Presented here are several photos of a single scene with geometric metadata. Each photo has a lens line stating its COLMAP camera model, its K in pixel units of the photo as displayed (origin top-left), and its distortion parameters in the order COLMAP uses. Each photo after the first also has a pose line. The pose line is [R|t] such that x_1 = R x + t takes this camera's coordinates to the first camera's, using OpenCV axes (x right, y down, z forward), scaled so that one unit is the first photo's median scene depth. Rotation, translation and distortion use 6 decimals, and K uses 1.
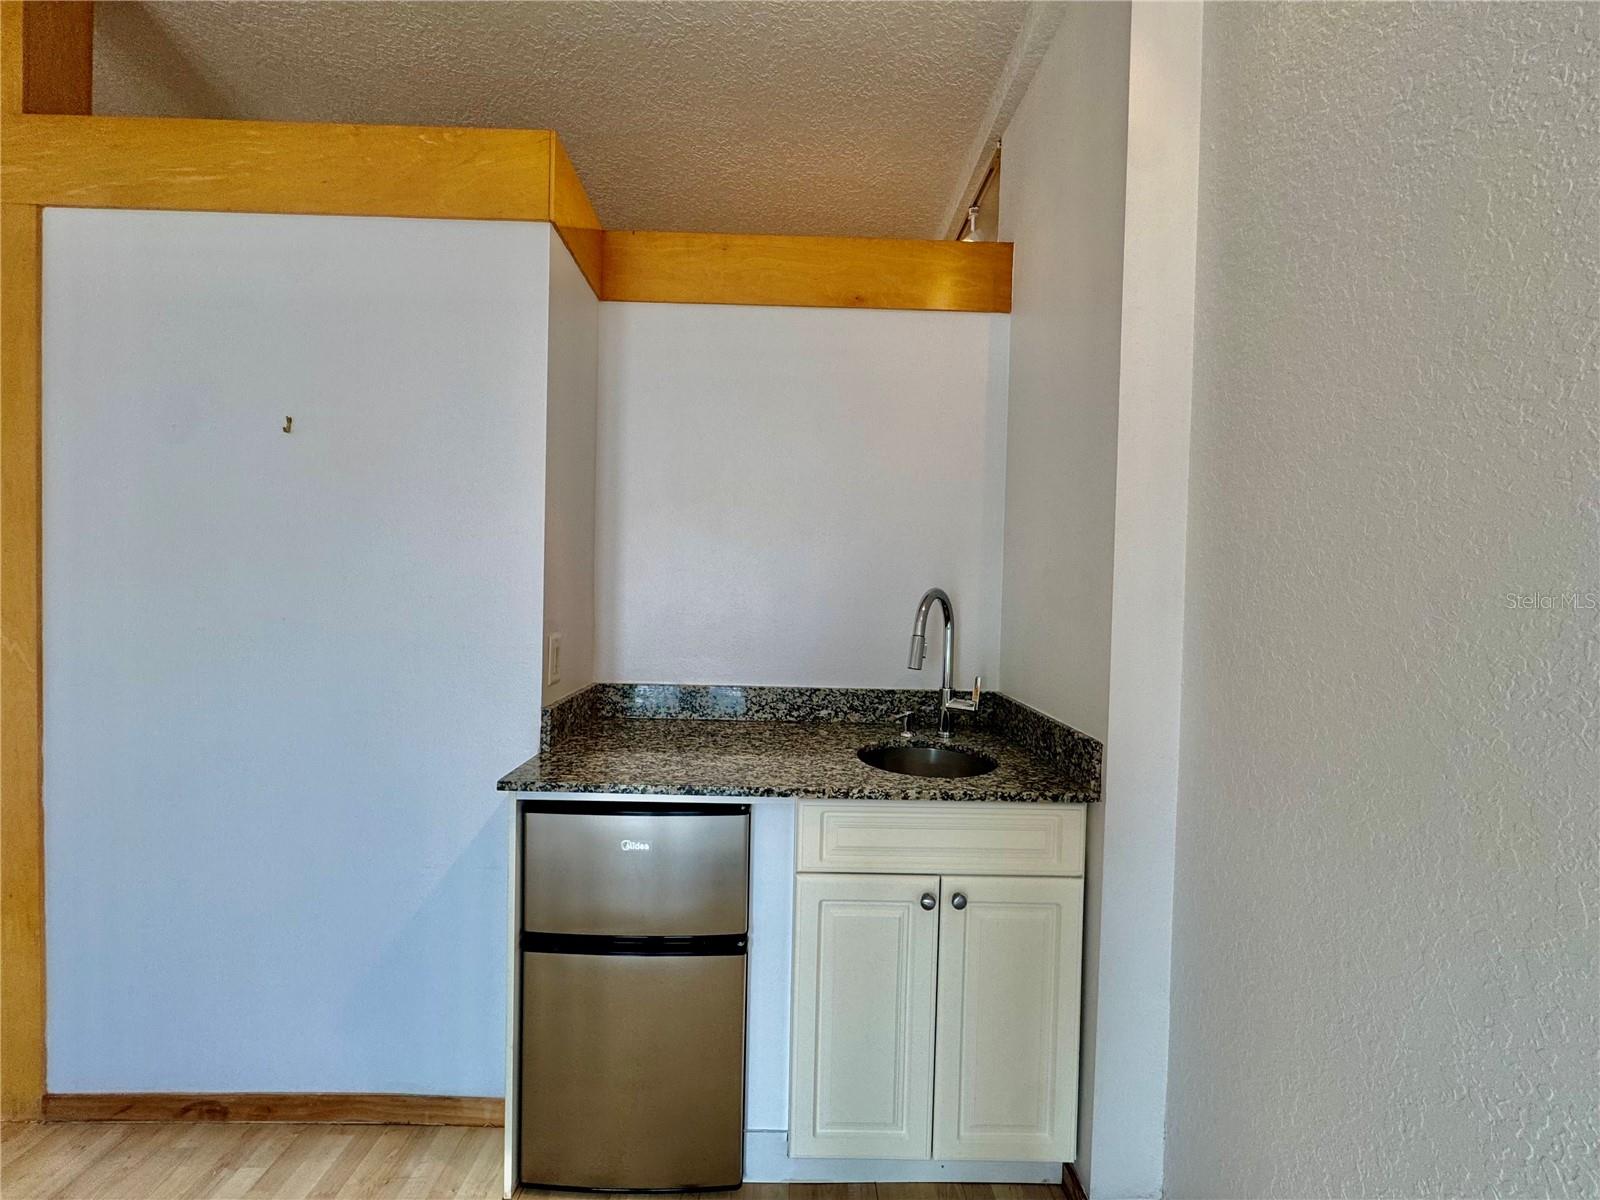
lens RADIAL K [[643.0, 0, 800.0], [0, 643.0, 600.0], [0, 0, 1]] dist [-0.002267, -0.000312]
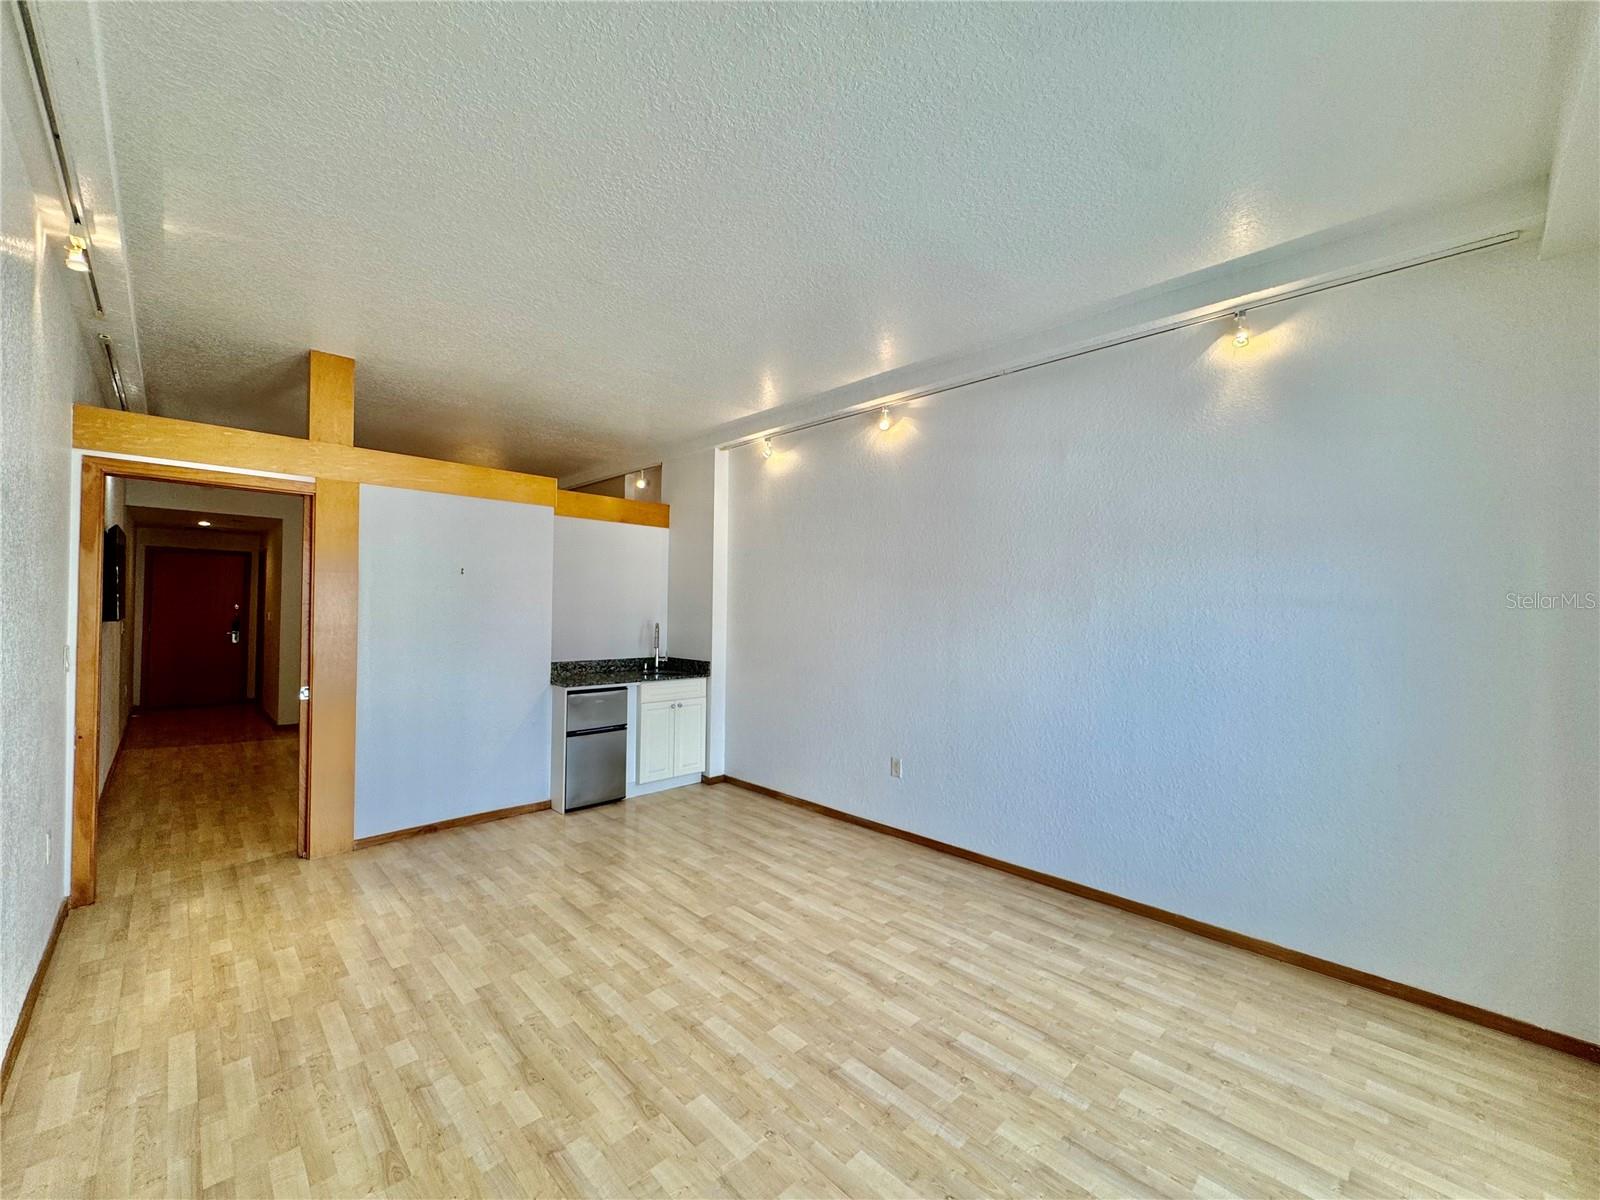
lens RADIAL K [[643.0, 0, 800.0], [0, 643.0, 600.0], [0, 0, 1]] dist [-0.002267, -0.000312]
pose [[0.730916, -0.005822, 0.682443, -1.538788], [0.017641, 0.999791, -0.010366, -0.091424], [-0.682240, 0.019616, 0.730866, -1.931340]]
